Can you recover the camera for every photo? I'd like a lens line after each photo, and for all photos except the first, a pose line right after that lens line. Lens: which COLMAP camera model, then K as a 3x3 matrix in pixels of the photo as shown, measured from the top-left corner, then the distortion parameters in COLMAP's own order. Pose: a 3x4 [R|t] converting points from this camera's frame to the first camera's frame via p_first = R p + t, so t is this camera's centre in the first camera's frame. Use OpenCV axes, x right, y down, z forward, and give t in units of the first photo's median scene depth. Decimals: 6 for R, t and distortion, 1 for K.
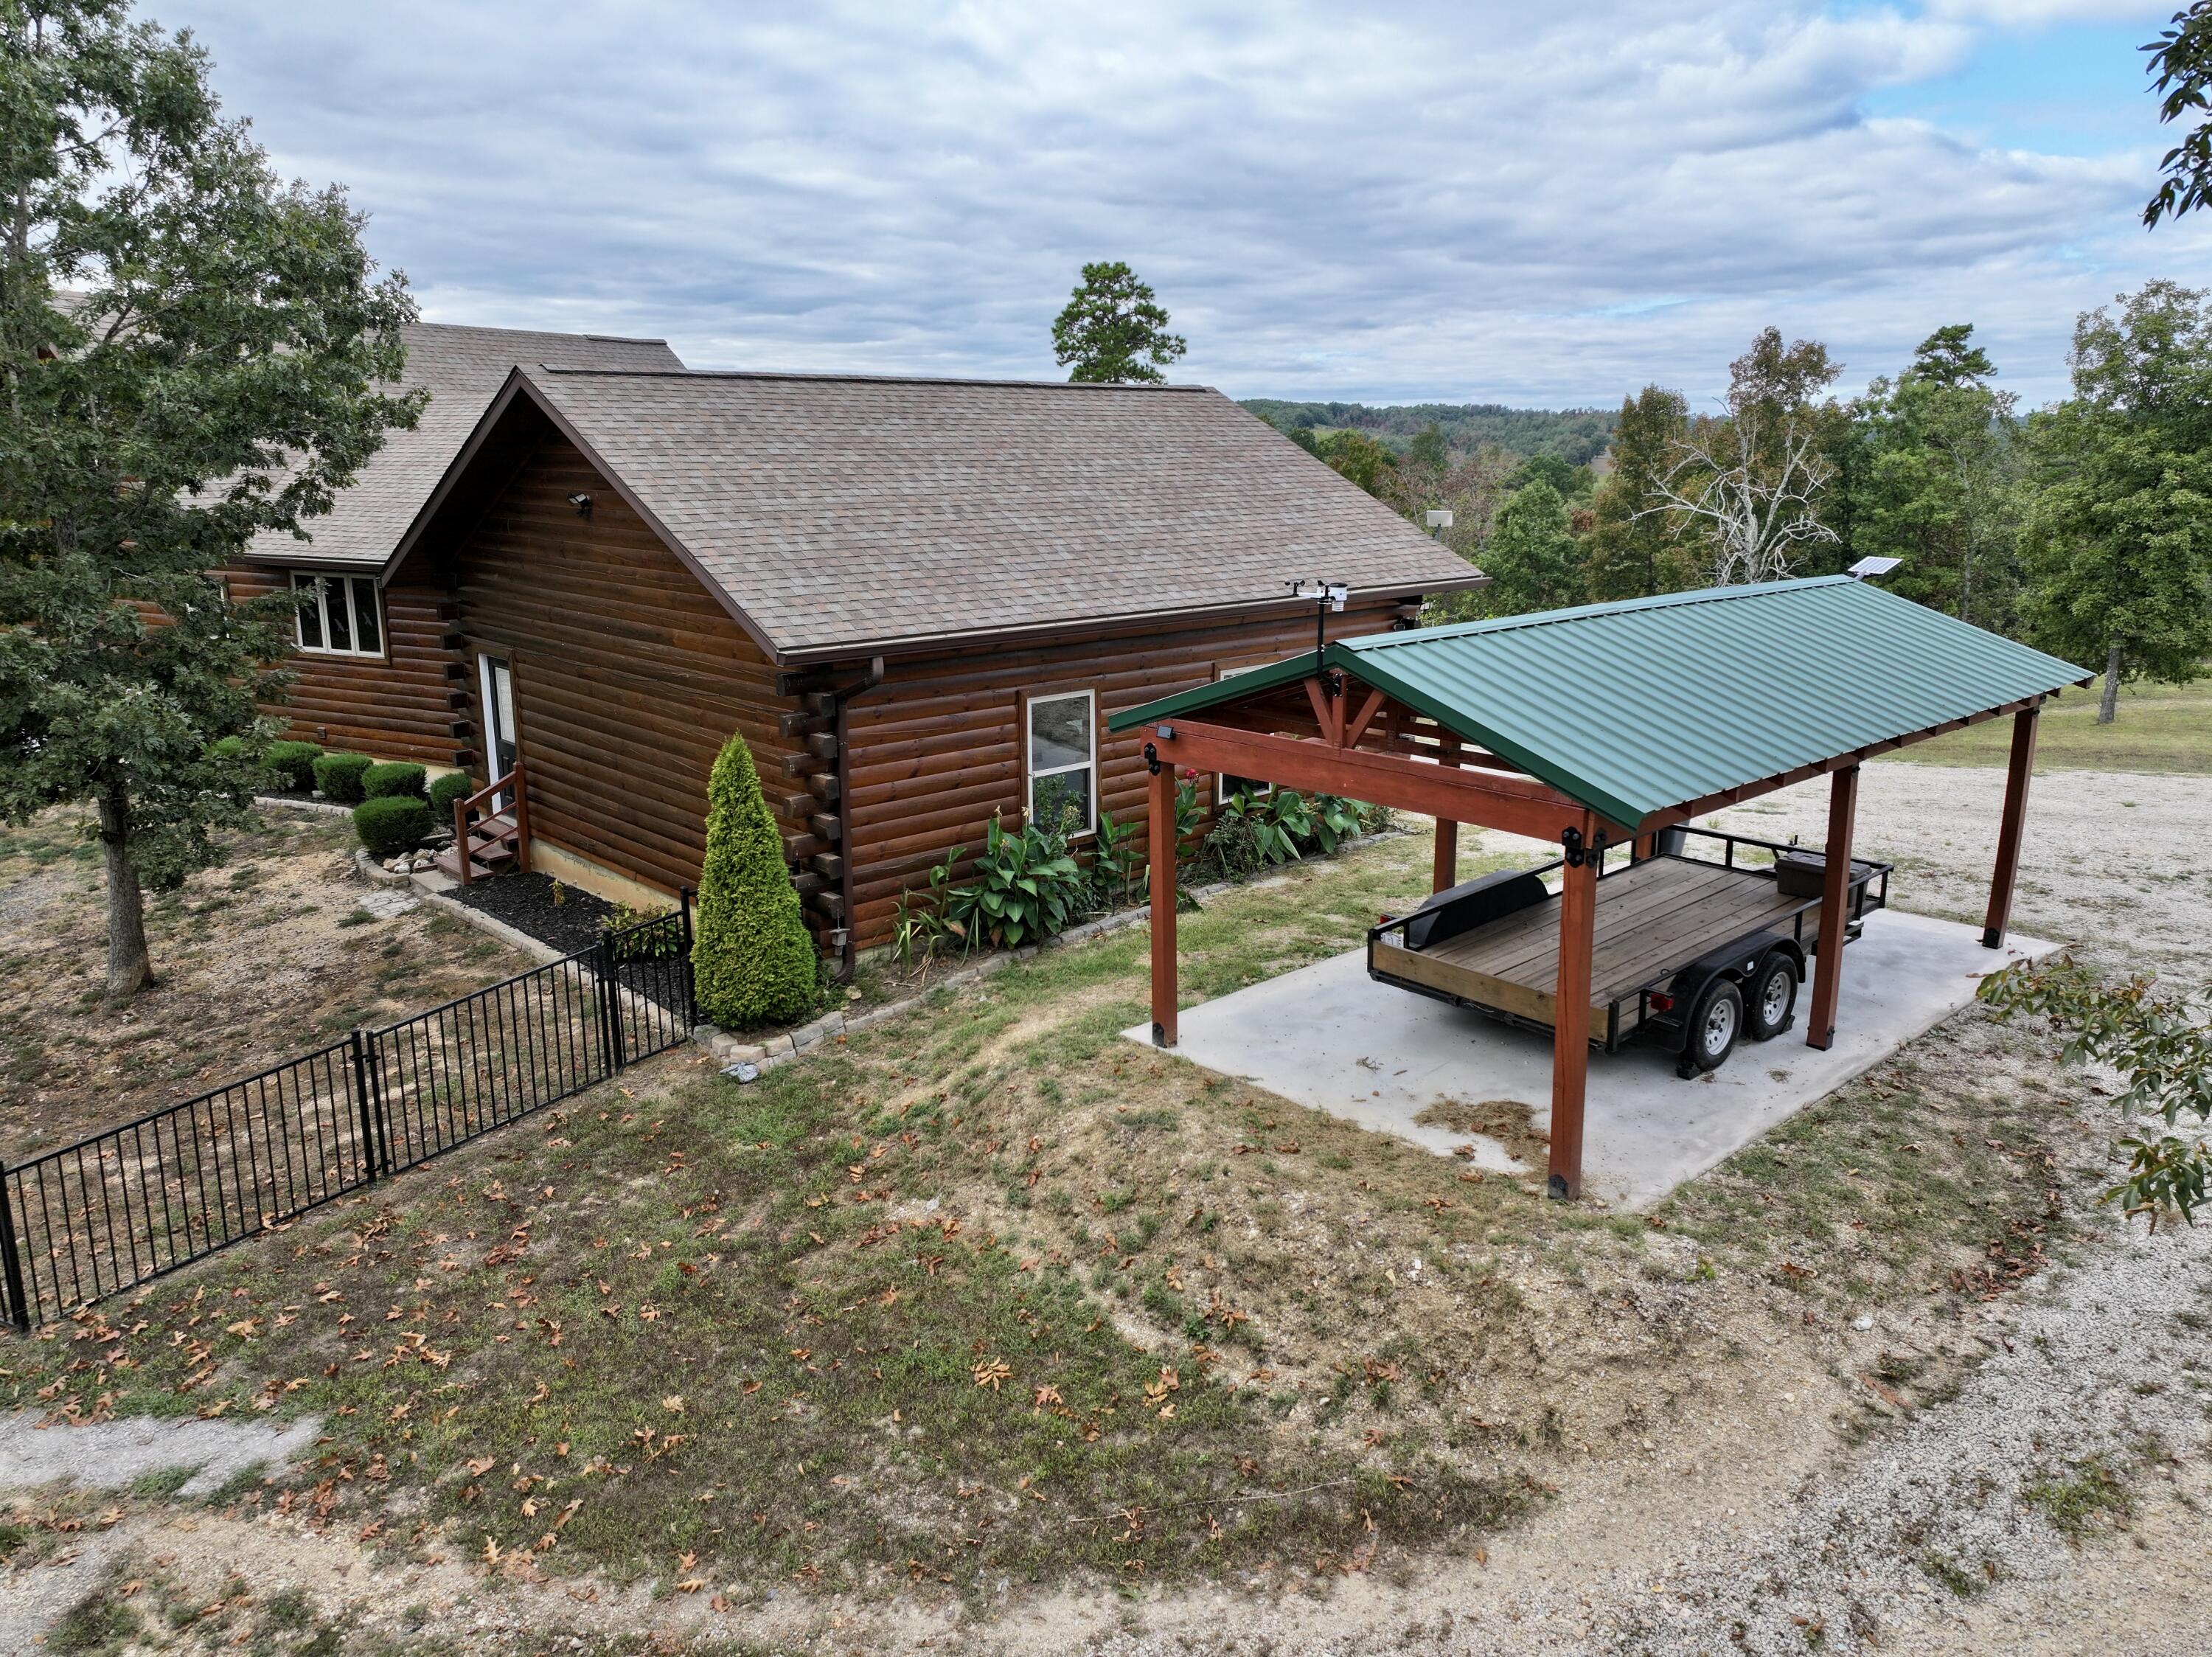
lens RADIAL K [[1550.7, 0, 1122.6], [0, 1550.7, 822.8], [0, 0, 1]] dist [-0.003719, 0.026198]
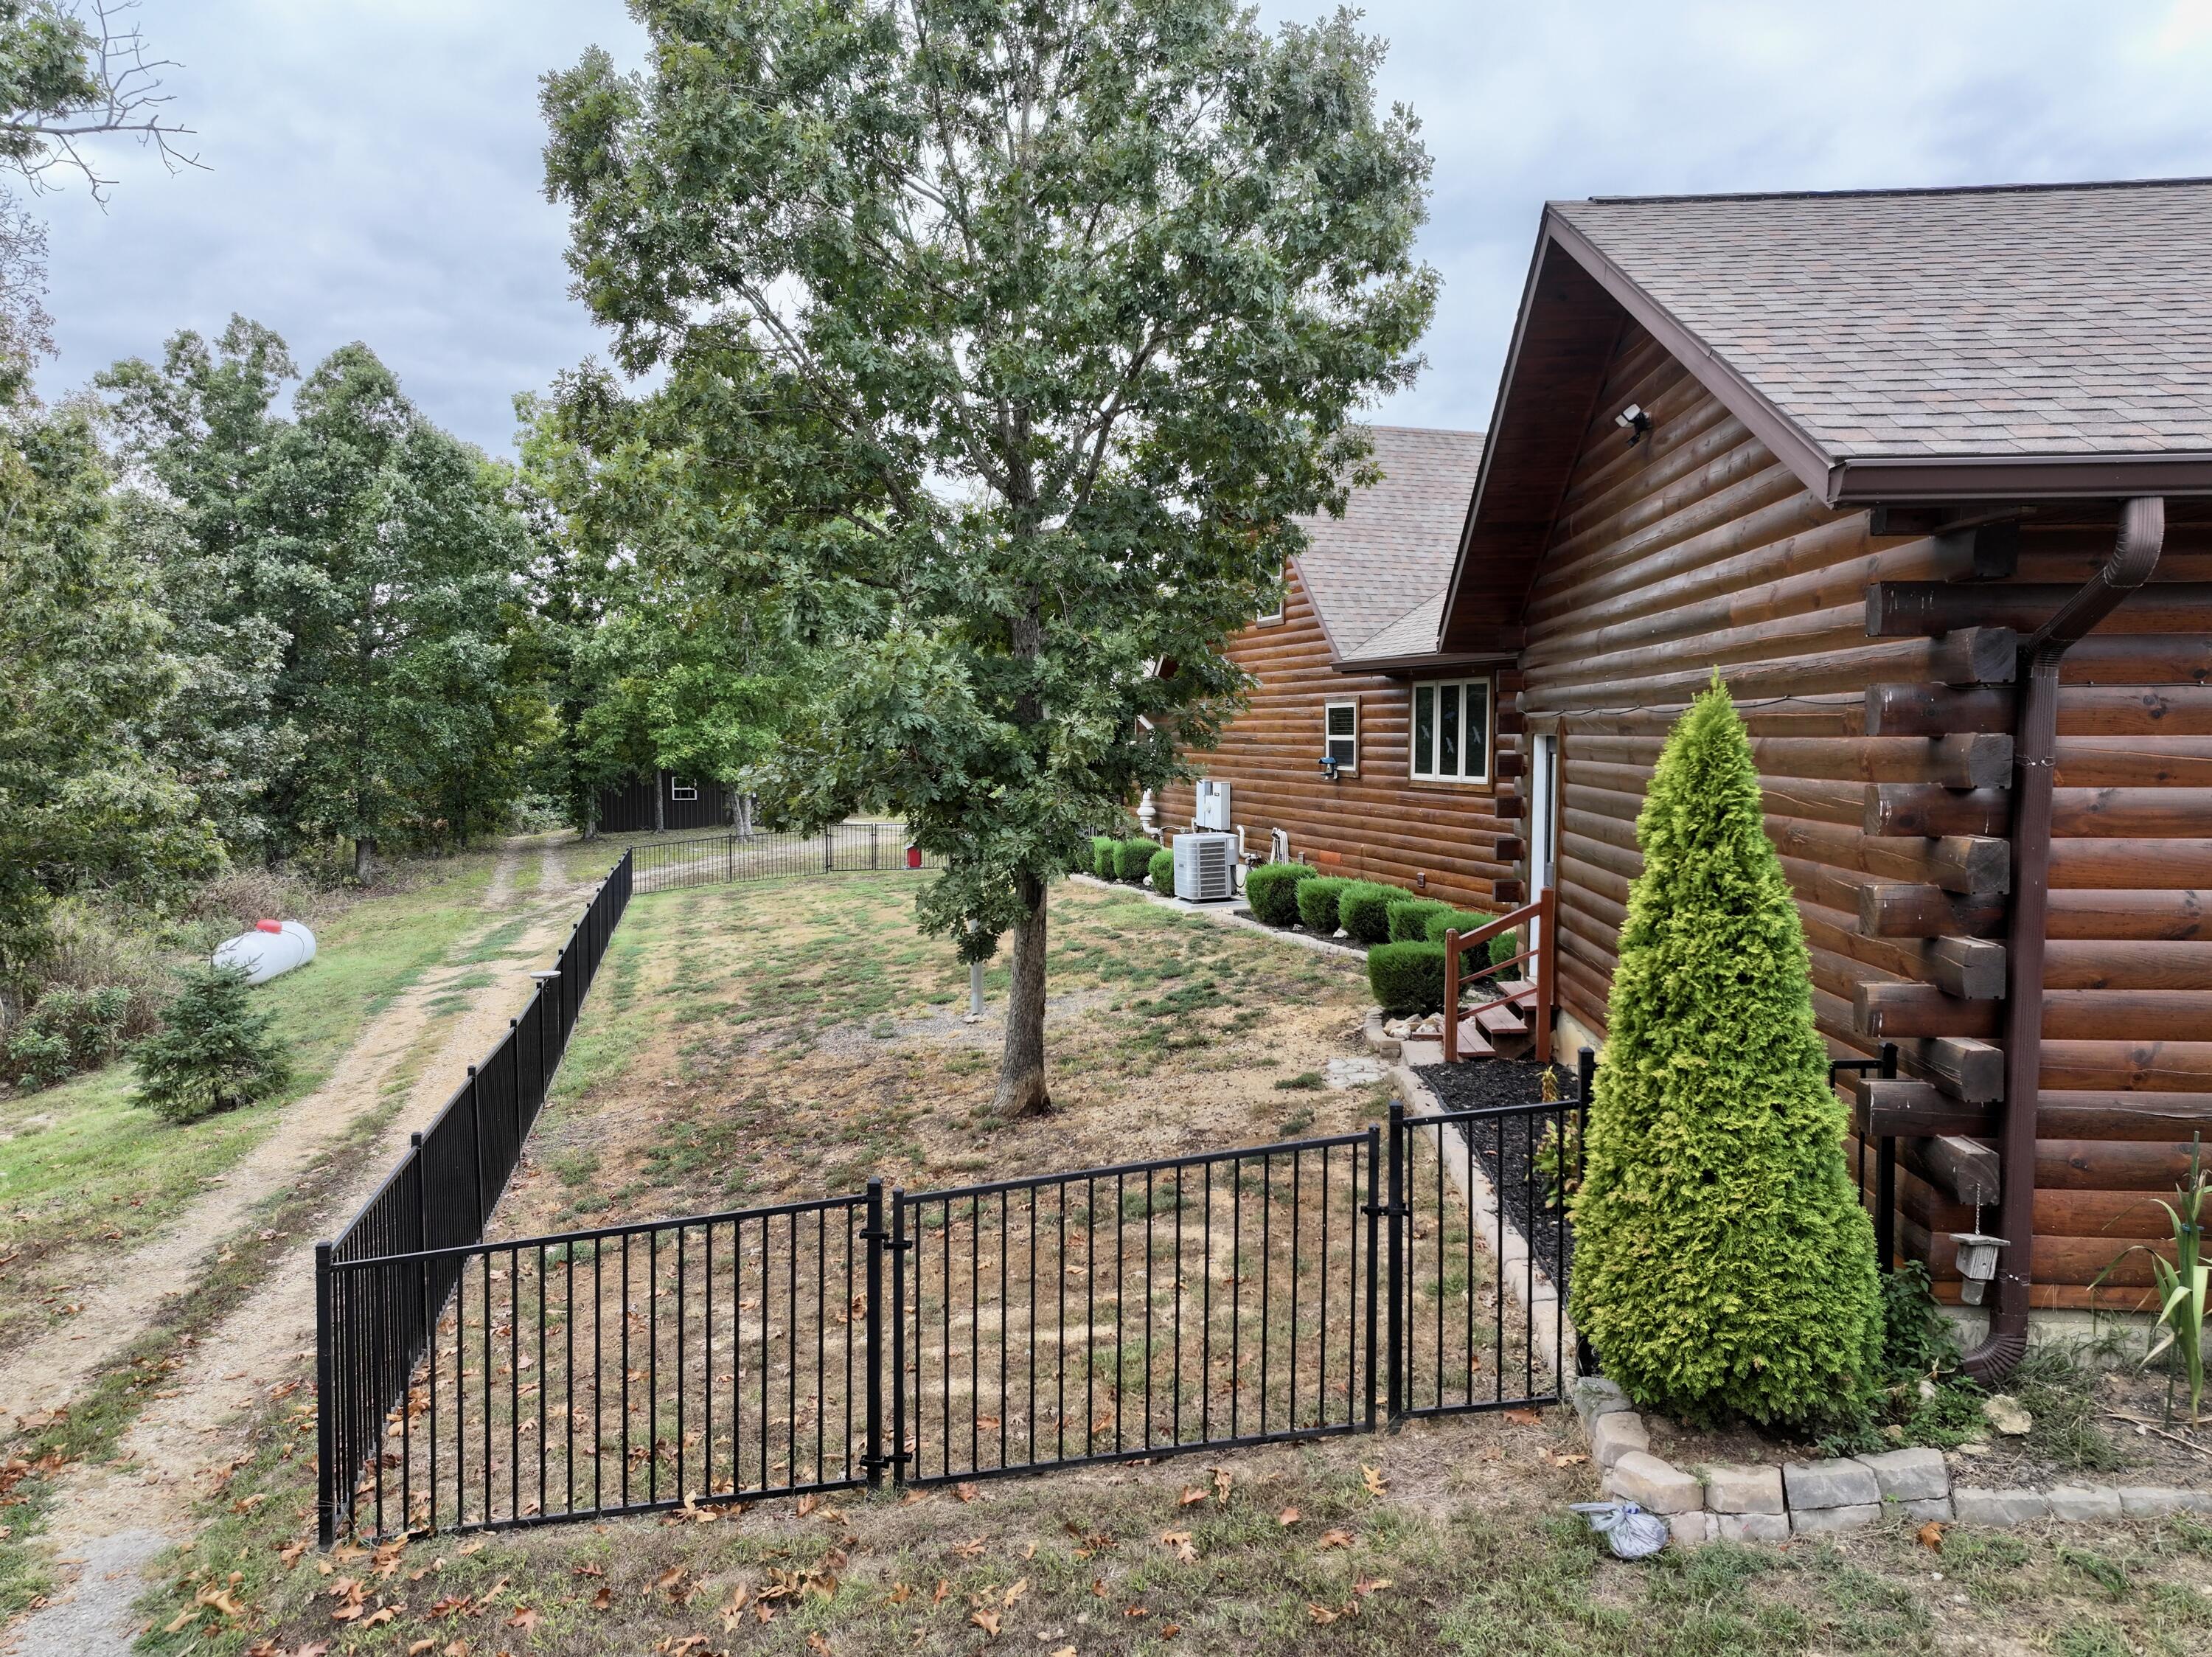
lens RADIAL K [[1550.7, 0, 1122.6], [0, 1550.7, 822.8], [0, 0, 1]] dist [-0.003719, 0.026198]
pose [[0.679005, 0.040098, -0.733037, -0.049183], [-0.175103, 0.978535, -0.108669, 0.049657], [0.712945, 0.202144, 0.671452, 0.591863]]
